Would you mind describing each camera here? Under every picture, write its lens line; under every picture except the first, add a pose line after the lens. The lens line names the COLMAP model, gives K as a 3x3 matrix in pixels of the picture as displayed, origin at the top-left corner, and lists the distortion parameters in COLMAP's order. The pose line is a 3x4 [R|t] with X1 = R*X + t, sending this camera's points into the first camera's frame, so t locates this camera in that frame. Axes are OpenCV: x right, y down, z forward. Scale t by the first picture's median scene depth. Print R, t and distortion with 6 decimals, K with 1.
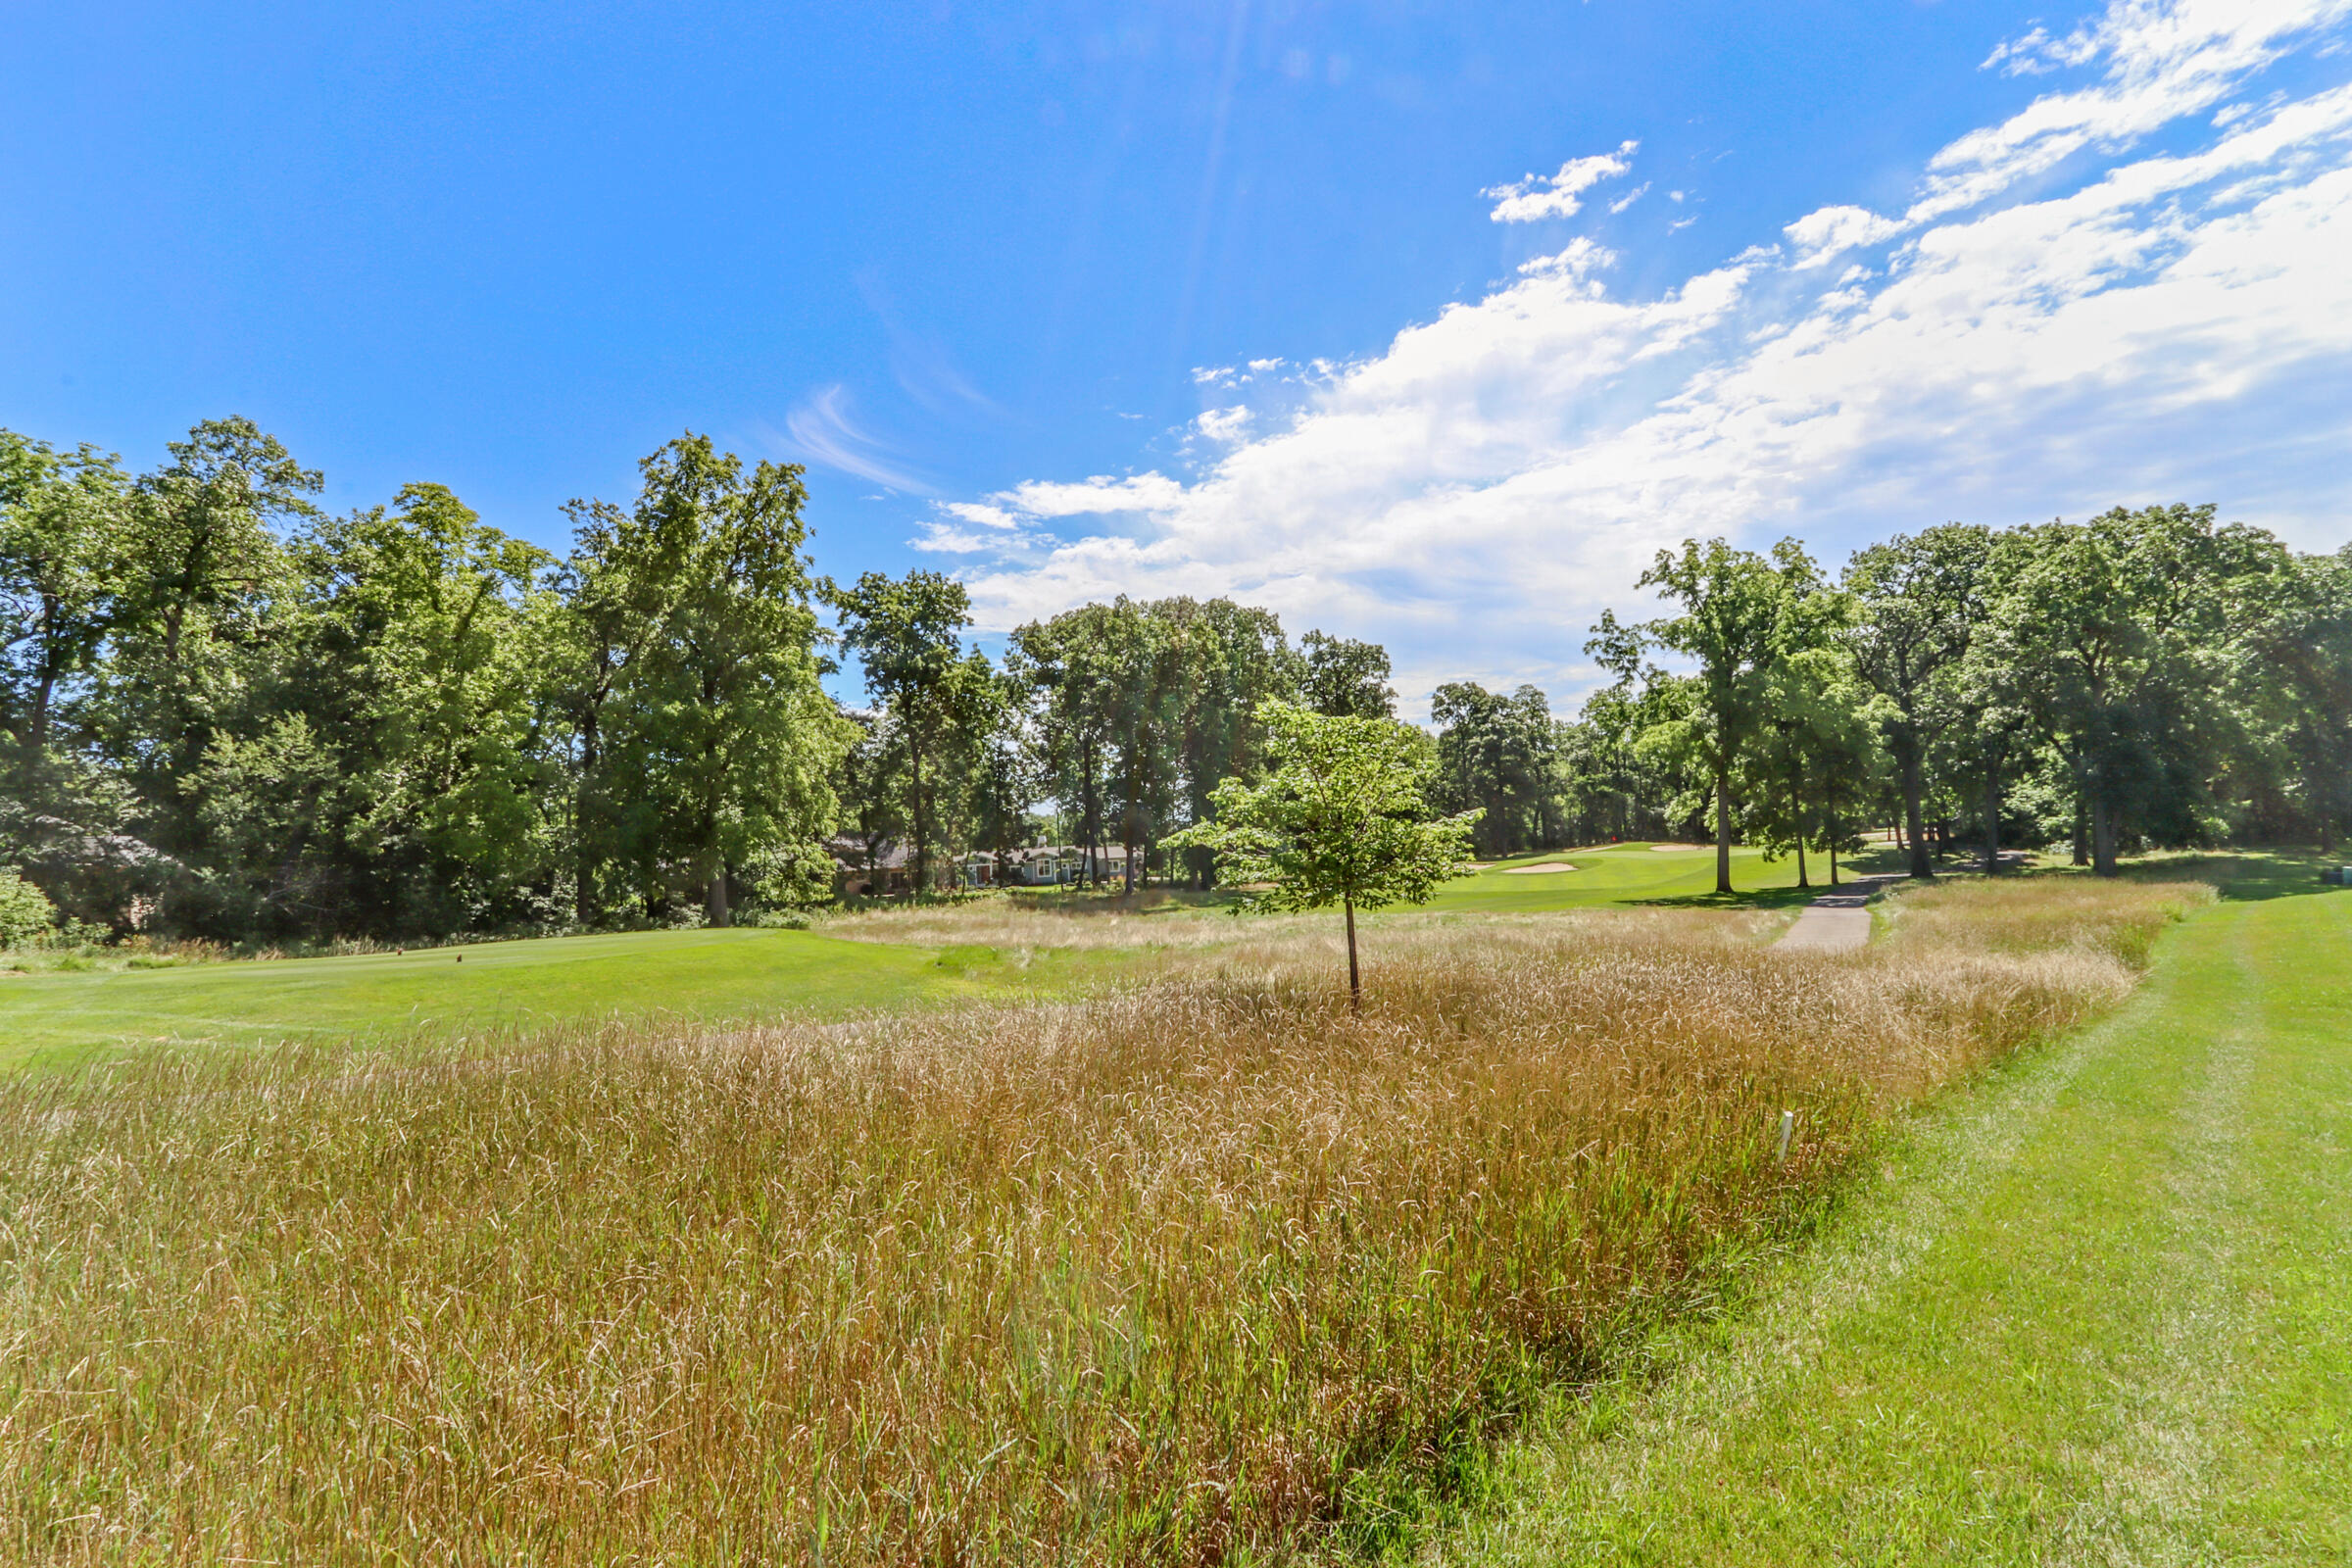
lens RADIAL K [[1104.1, 0, 1160.2], [0, 1104.1, 800.5], [0, 0, 1]] dist [0.002573, 0.002687]
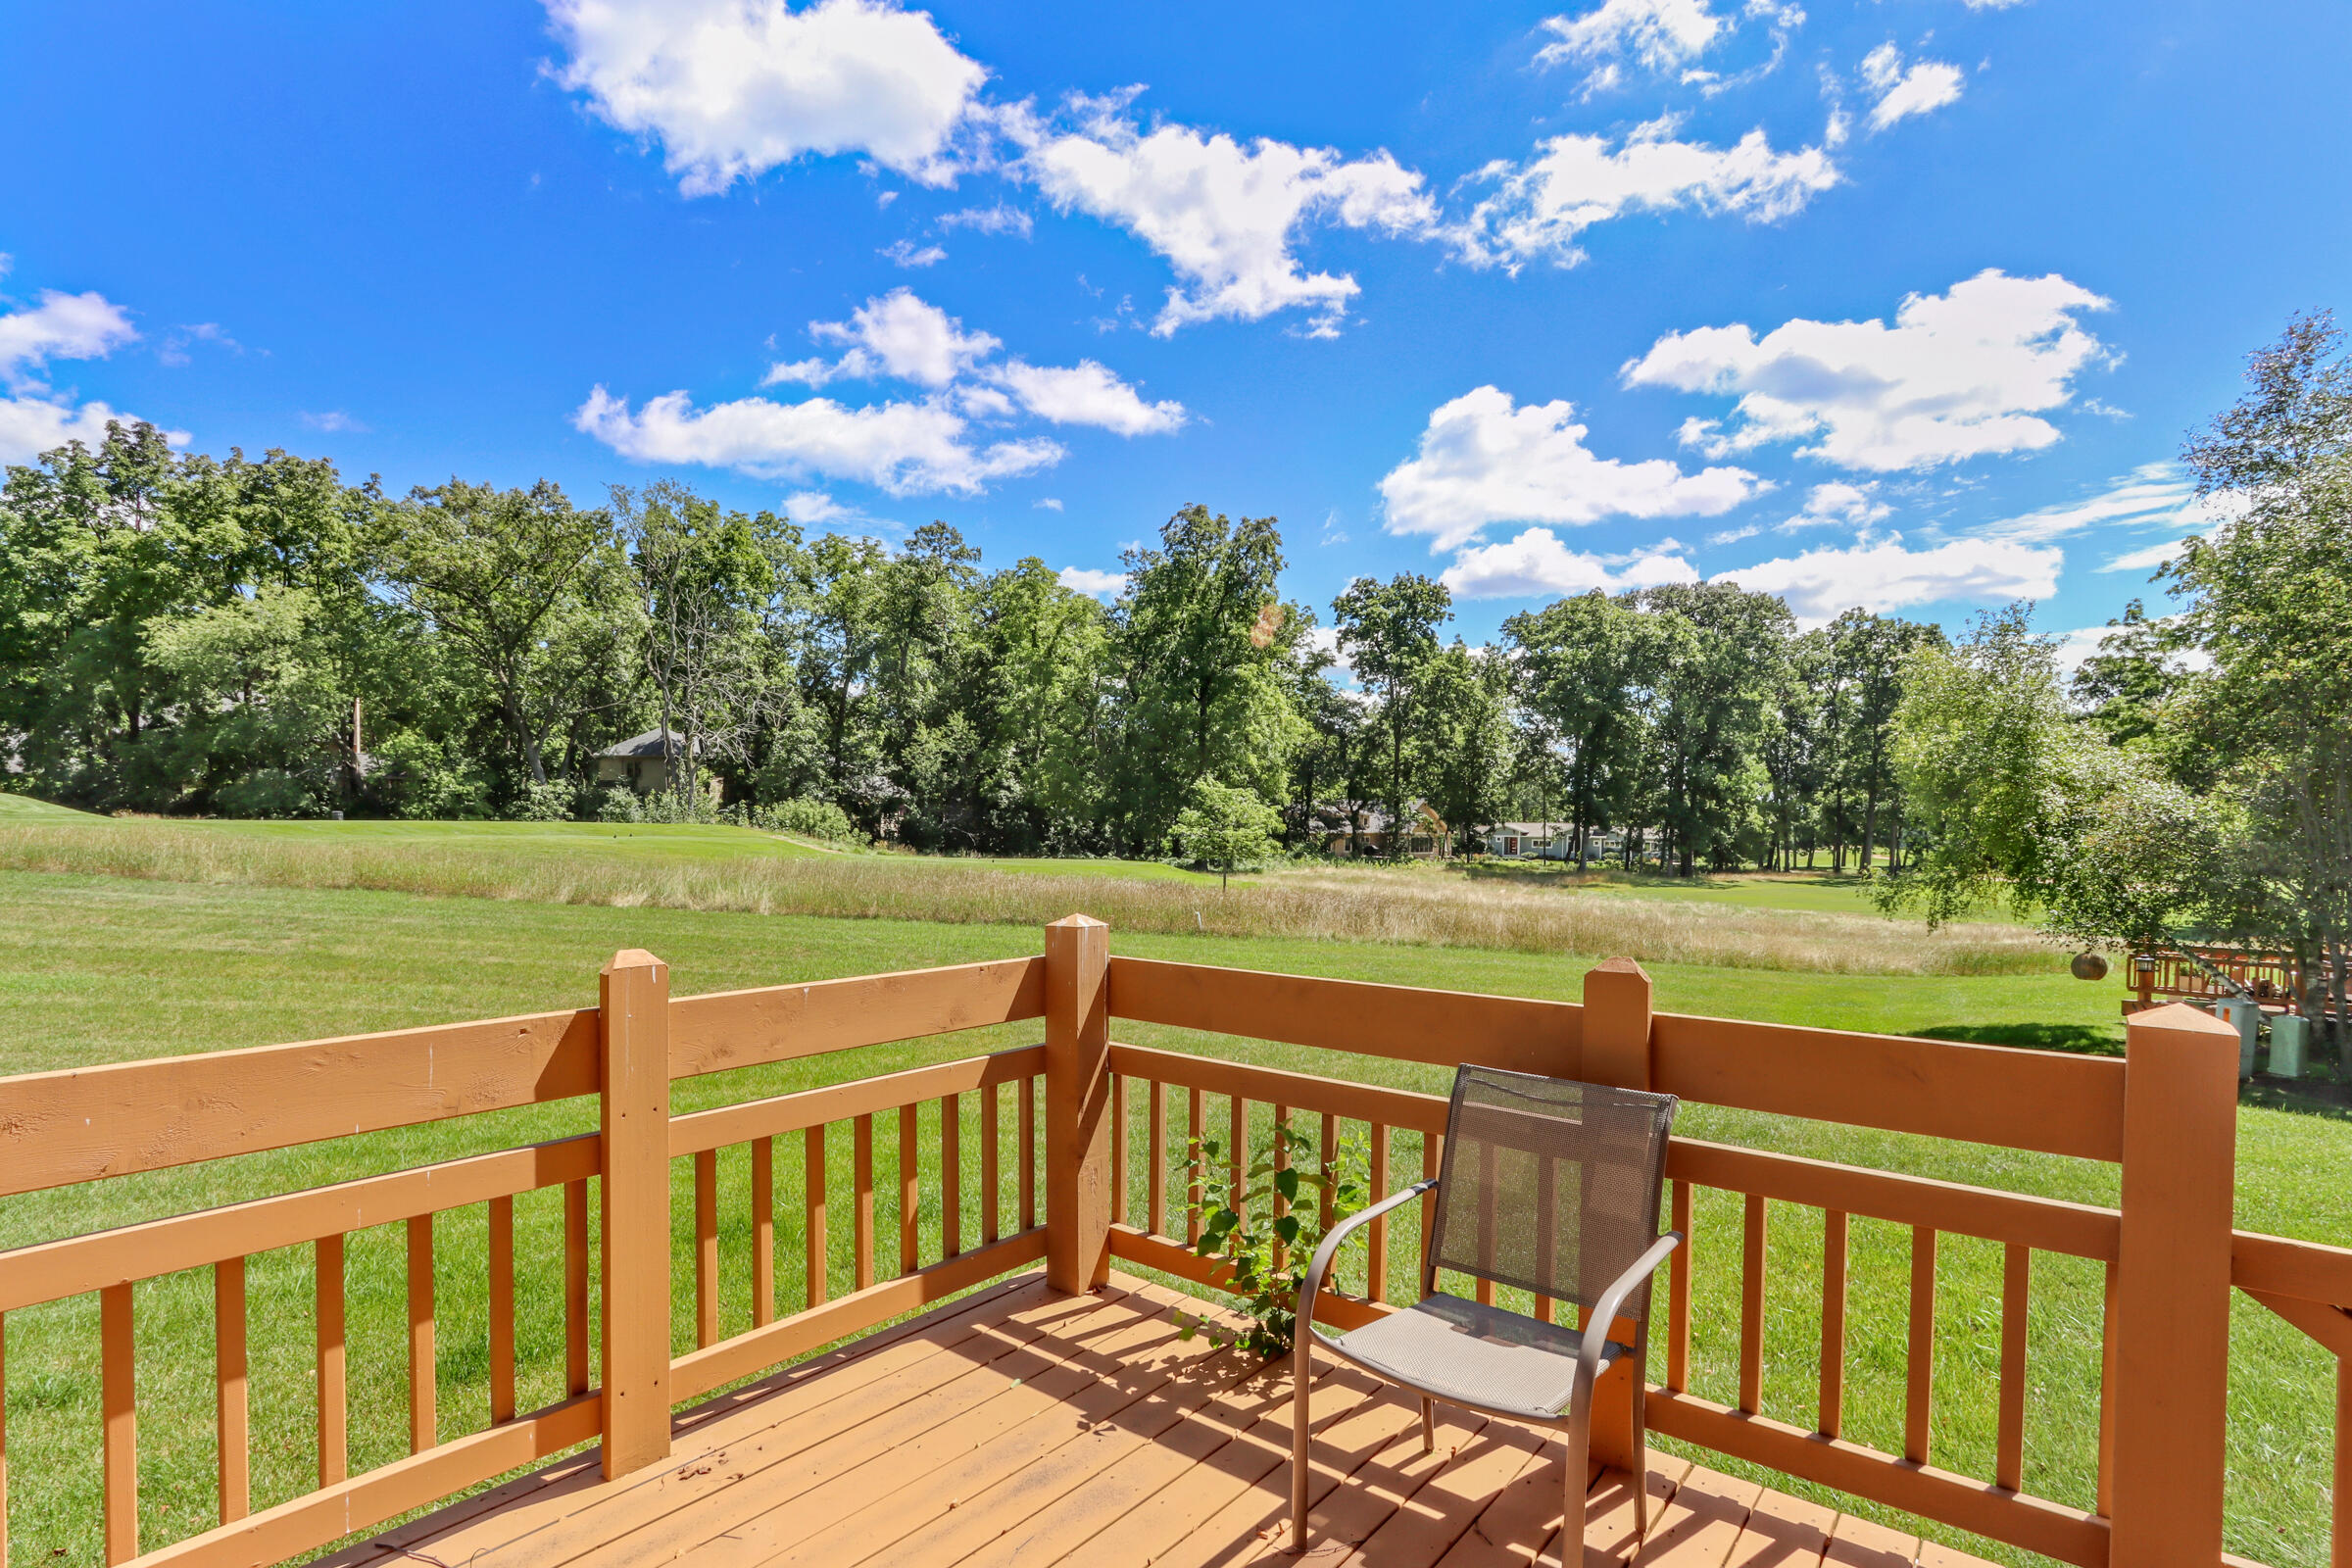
lens RADIAL K [[1175.1, 0, 1150.6], [0, 1175.1, 830.6], [0, 0, 1]] dist [-0.006977, 0.000417]
pose [[0.864265, 0.069795, -0.498172, 0.275572], [-0.039758, 0.996707, 0.070664, -0.031723], [0.501464, -0.041266, 0.864194, -0.293140]]
